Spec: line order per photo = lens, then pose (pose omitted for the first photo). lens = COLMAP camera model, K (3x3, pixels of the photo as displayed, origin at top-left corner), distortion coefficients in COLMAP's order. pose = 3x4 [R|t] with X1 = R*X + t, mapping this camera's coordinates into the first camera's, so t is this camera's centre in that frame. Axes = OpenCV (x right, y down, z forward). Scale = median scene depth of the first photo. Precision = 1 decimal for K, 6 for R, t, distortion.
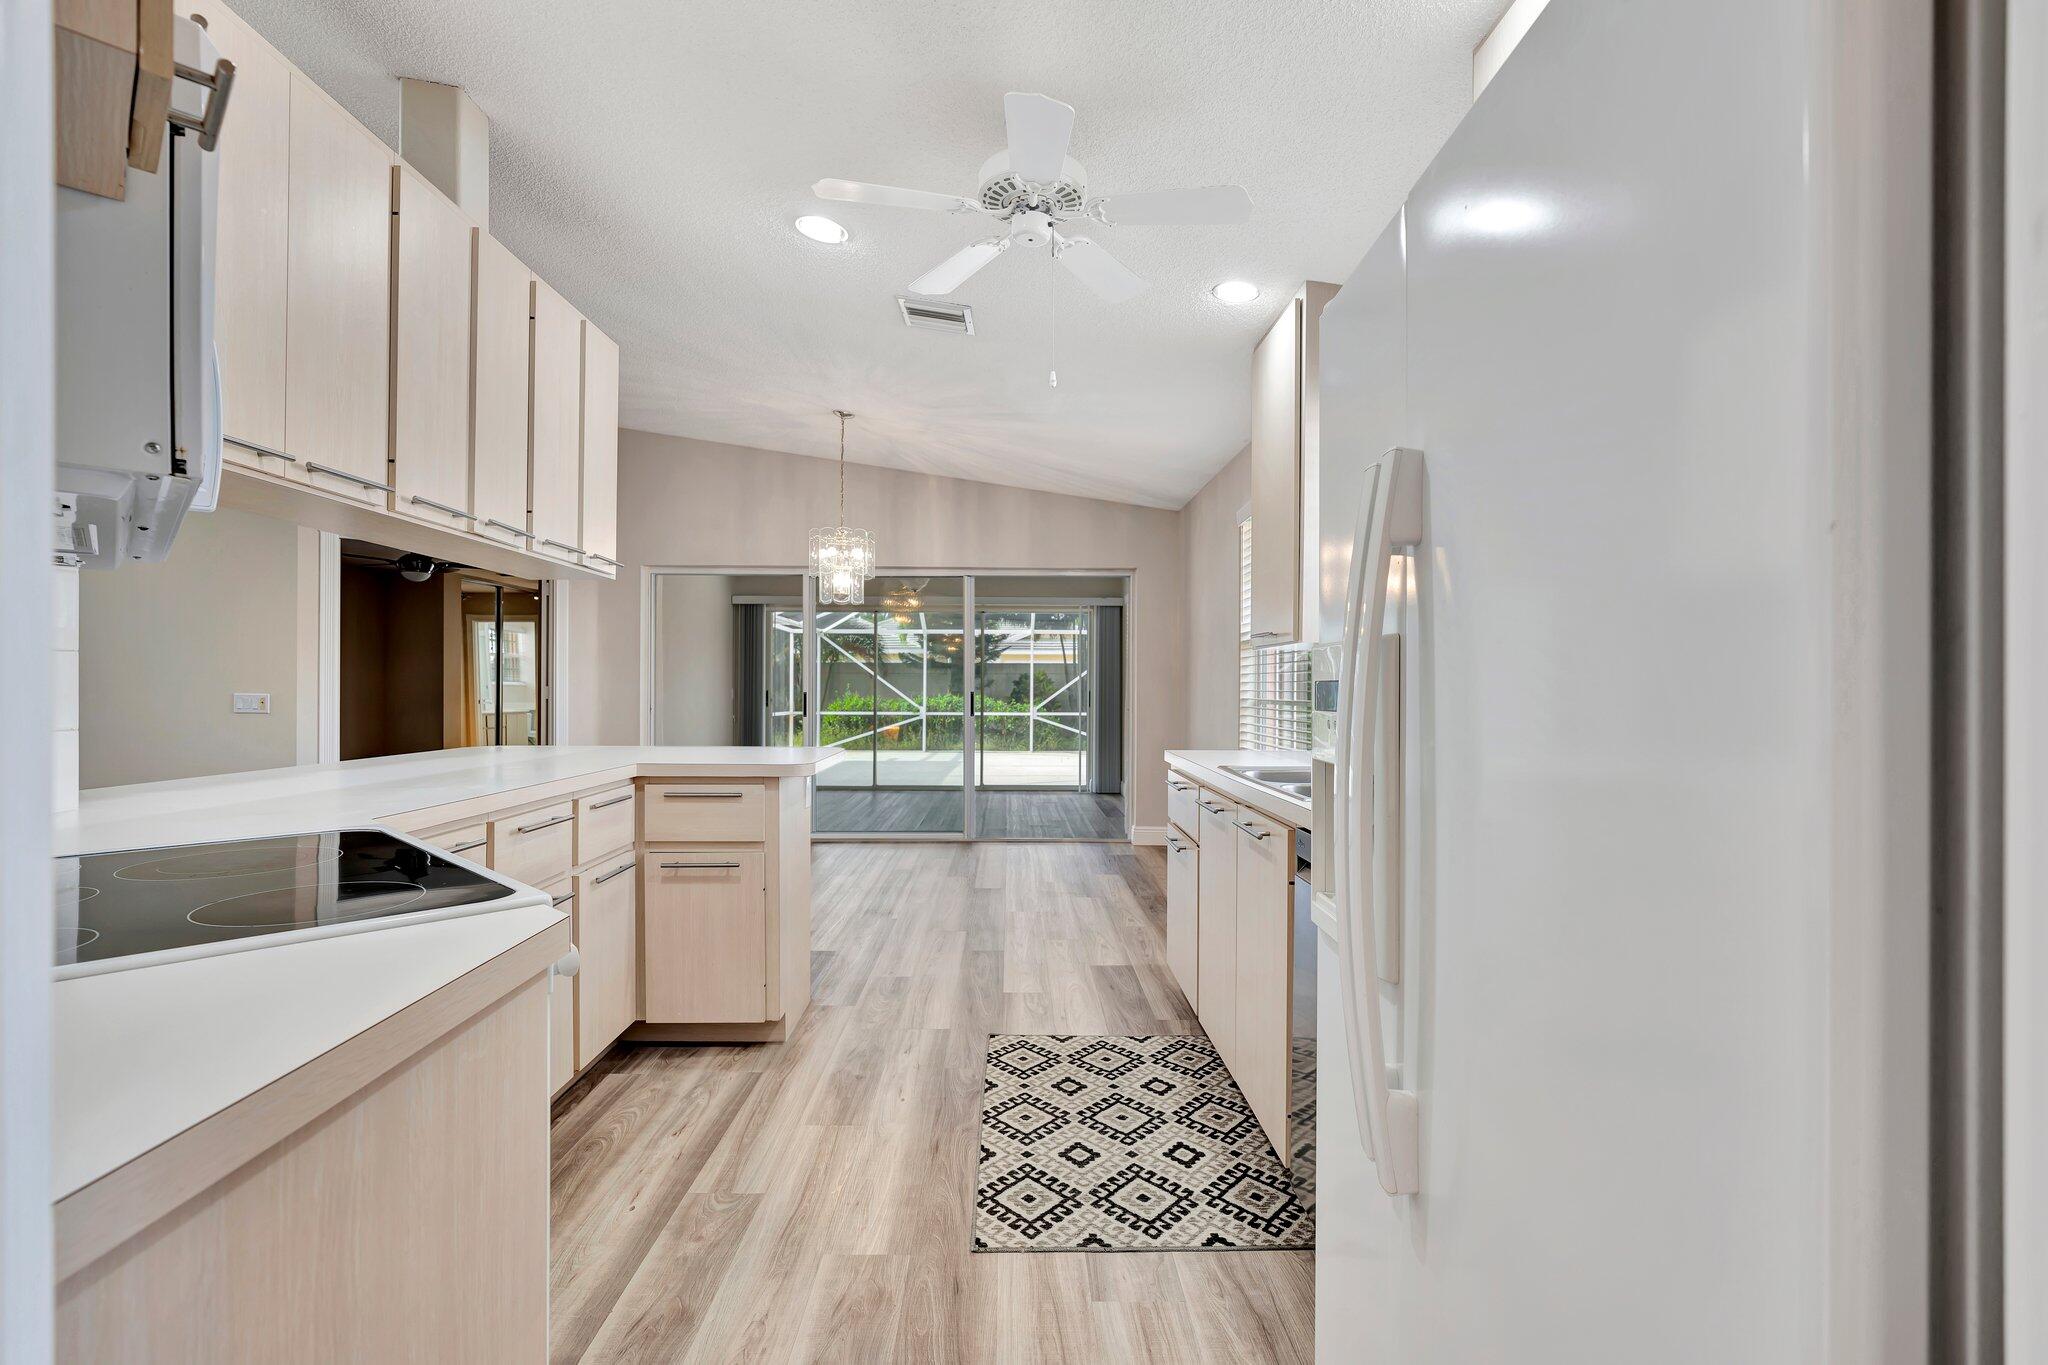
lens RADIAL K [[926.6, 0, 1011.0], [0, 926.6, 684.2], [0, 0, 1]] dist [-0.011371, 0.005070]
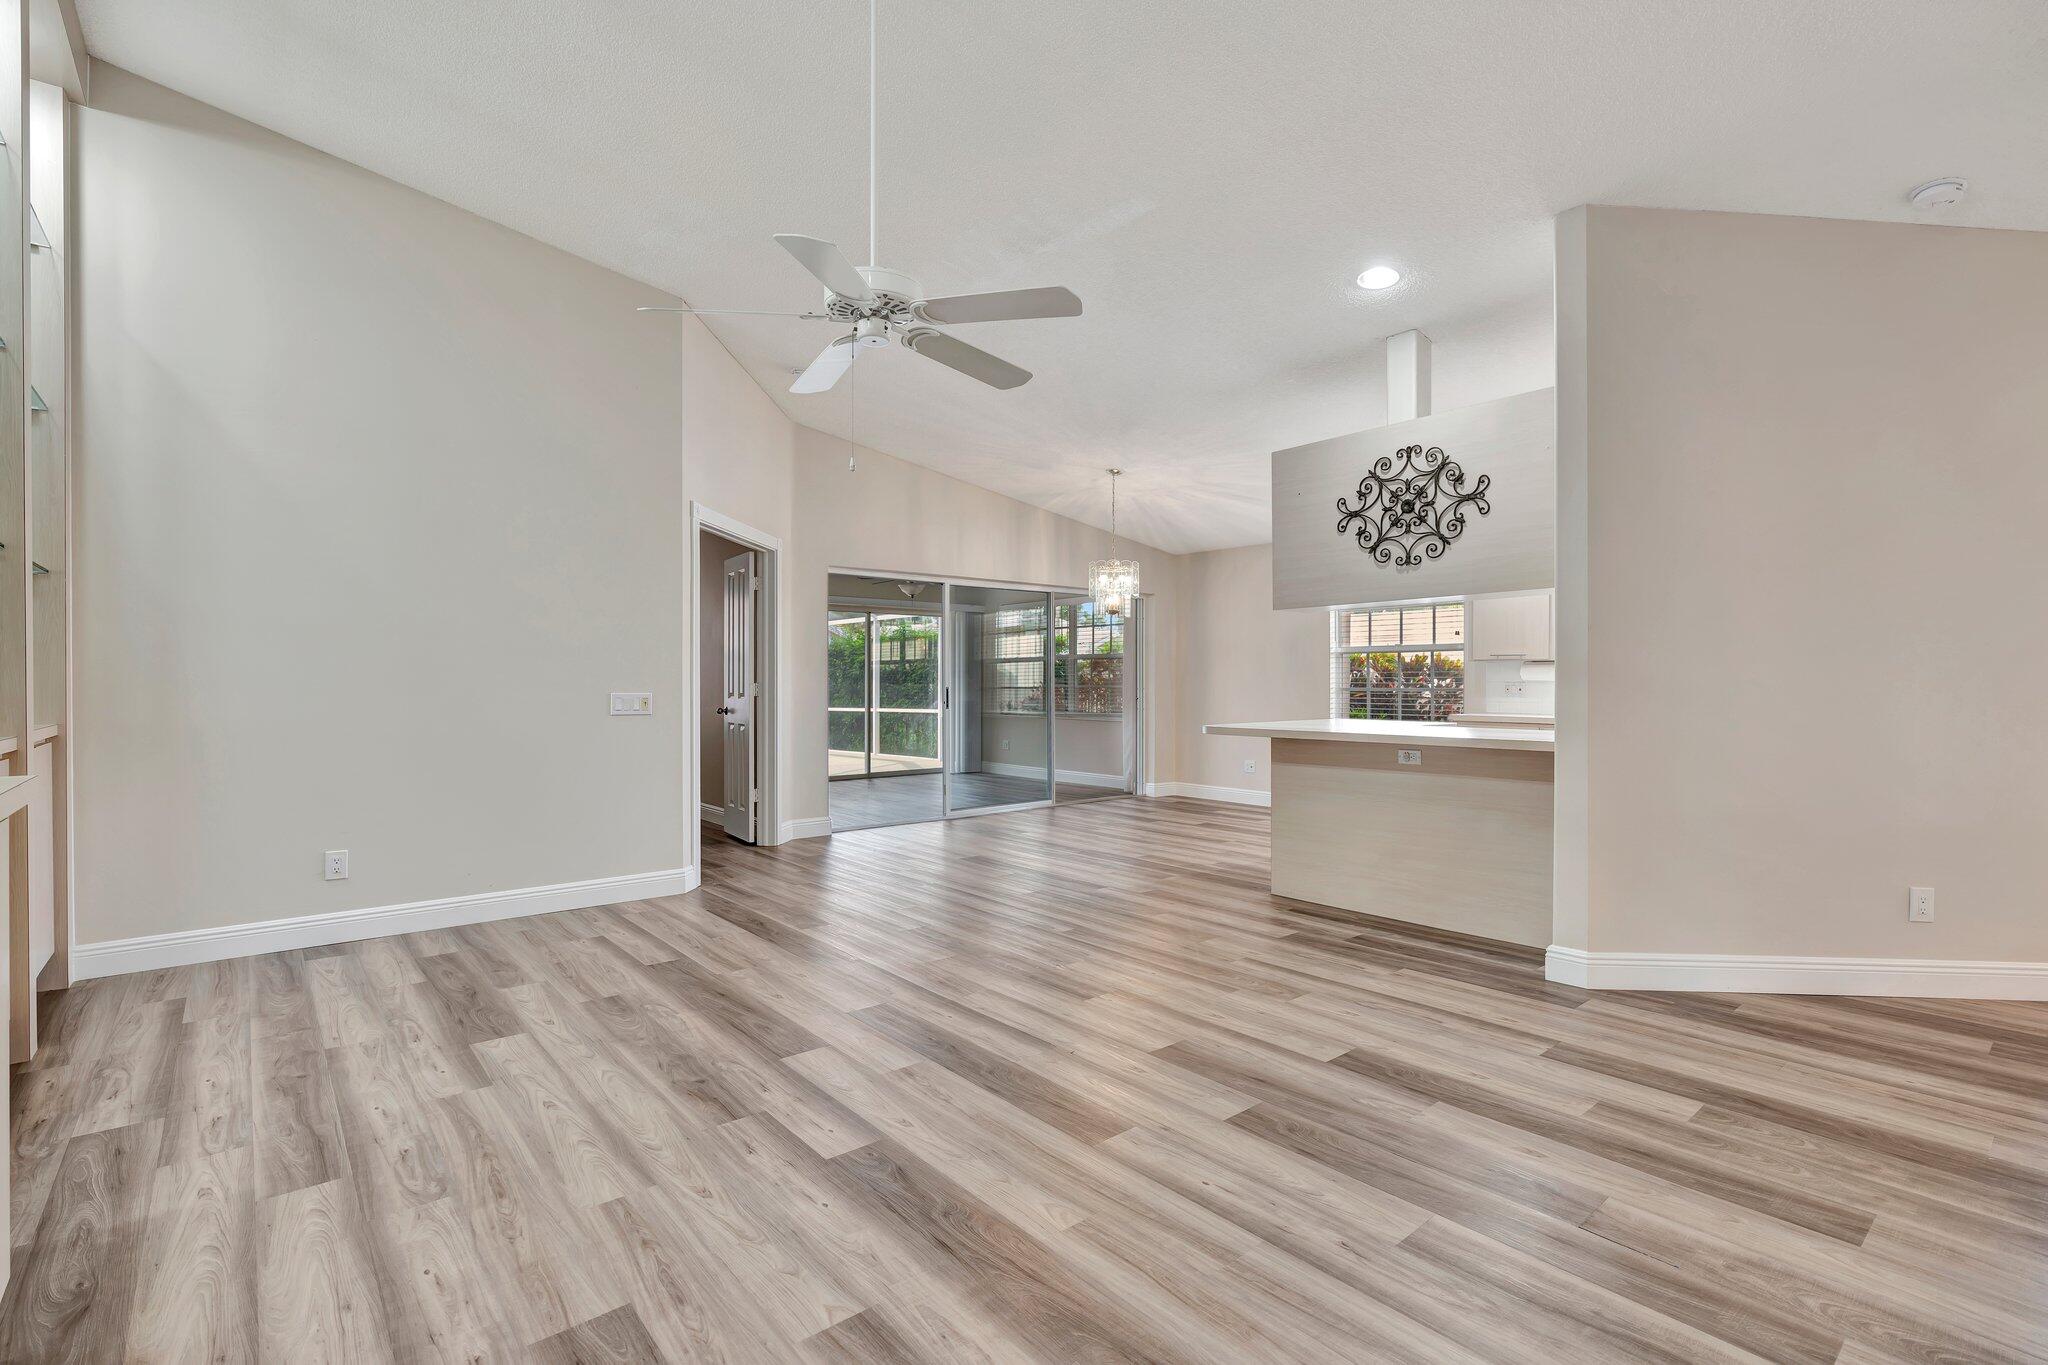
lens RADIAL K [[926.6, 0, 1043.6], [0, 926.6, 701.3], [0, 0, 1]] dist [-0.011371, 0.005070]
pose [[0.757984, -0.019317, 0.651987, -1.668120], [0.002834, 0.999649, 0.026322, -0.009098], [-0.652267, -0.018104, 0.757773, 0.100004]]
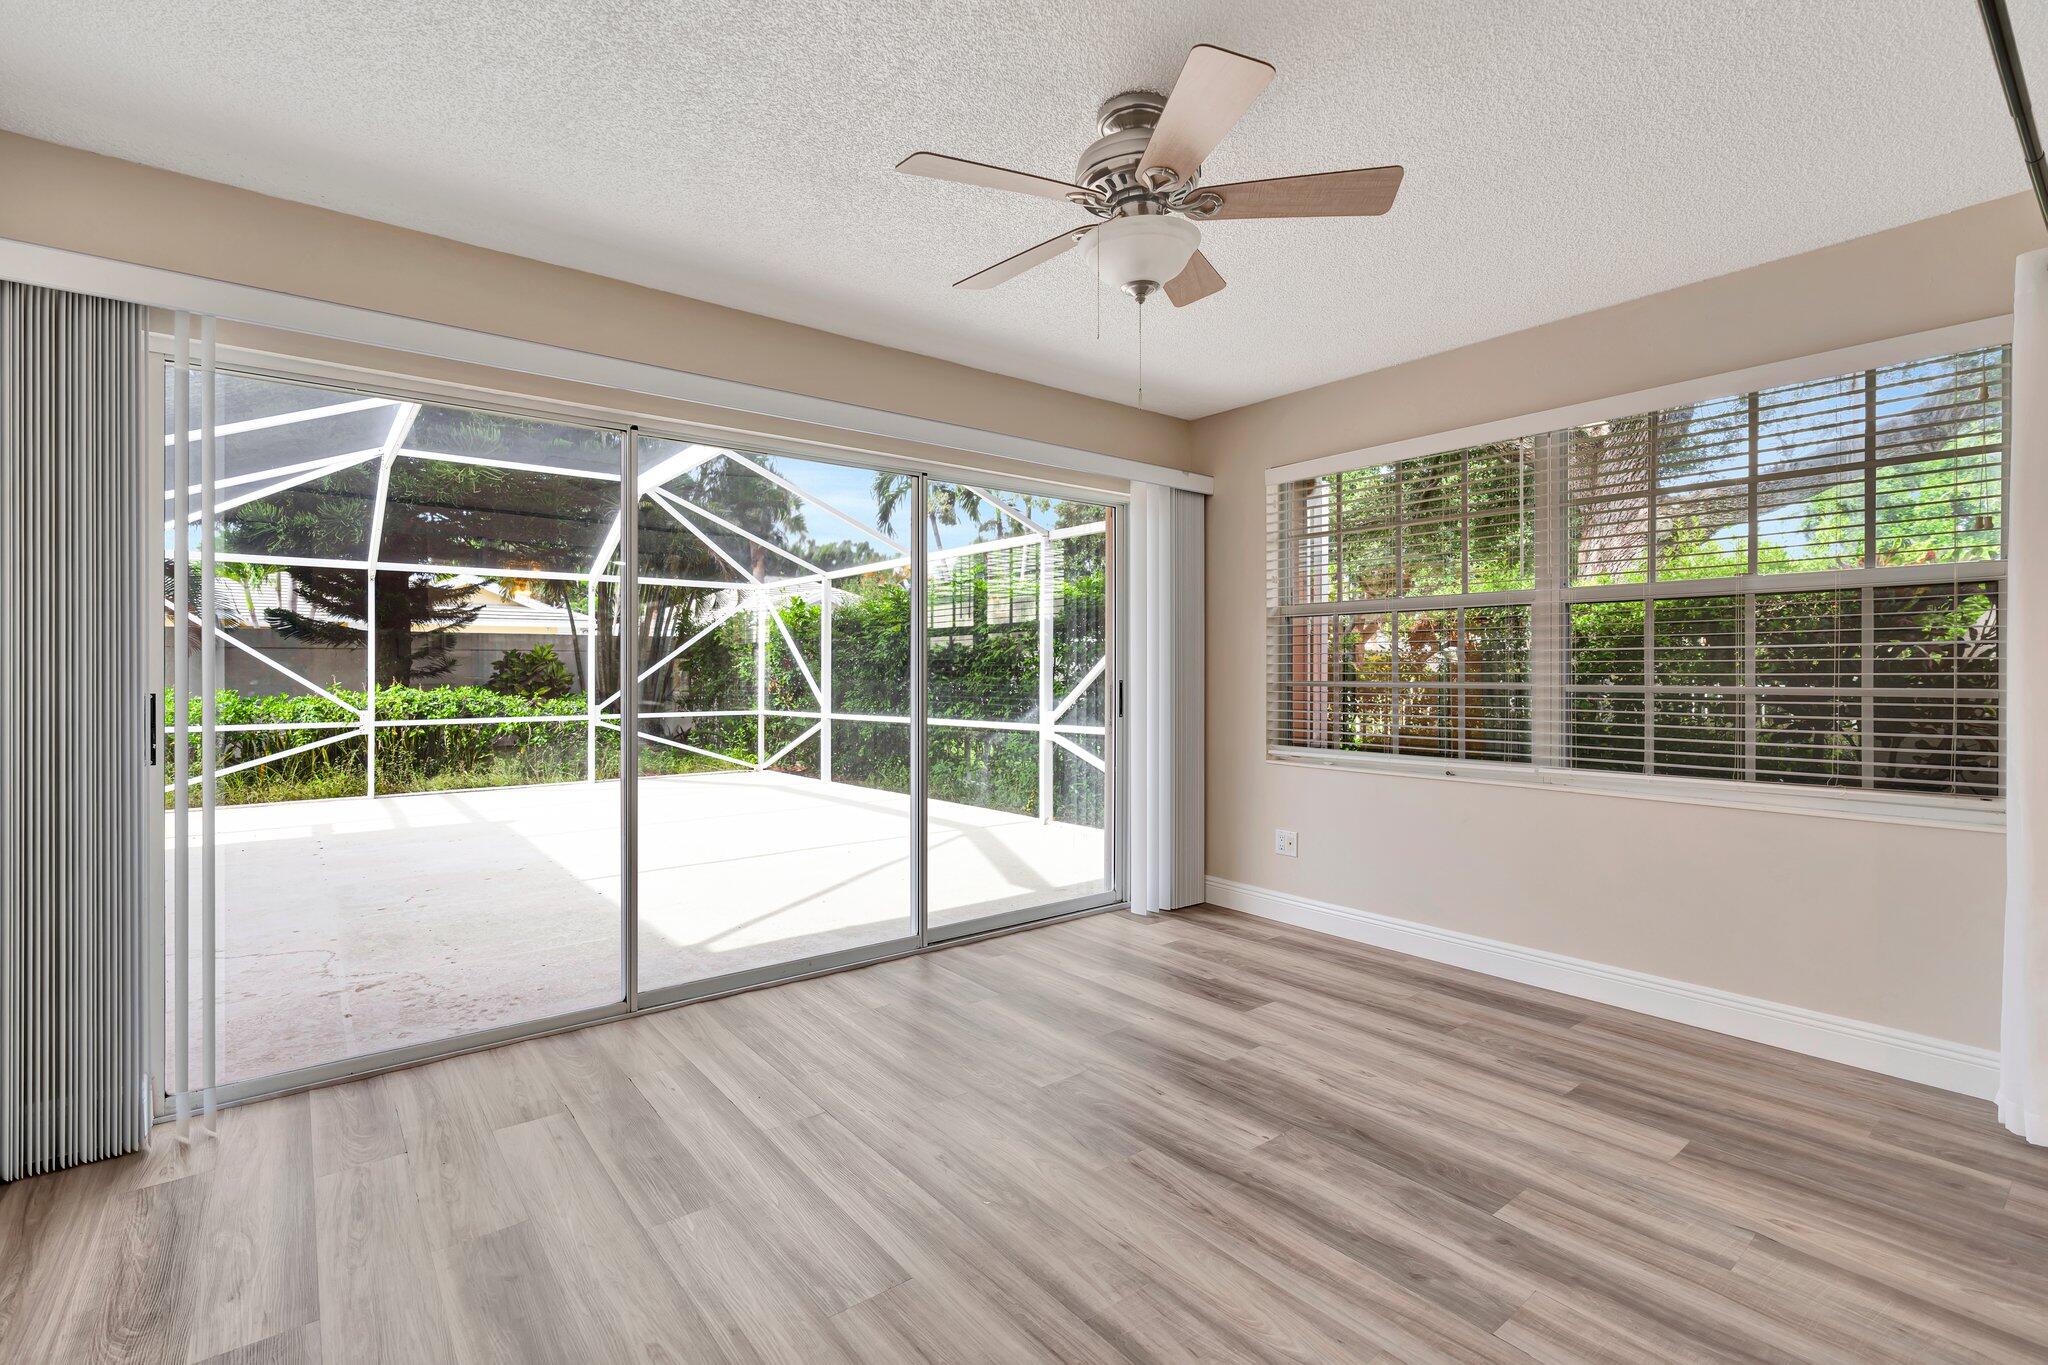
lens RADIAL K [[926.6, 0, 1012.5], [0, 926.6, 669.5], [0, 0, 1]] dist [-0.011371, 0.005070]
pose [[0.787991, -0.003526, 0.615676, -0.659044], [0.001714, 0.999992, 0.003533, -0.000306], [-0.615684, -0.001729, 0.787991, 1.903765]]
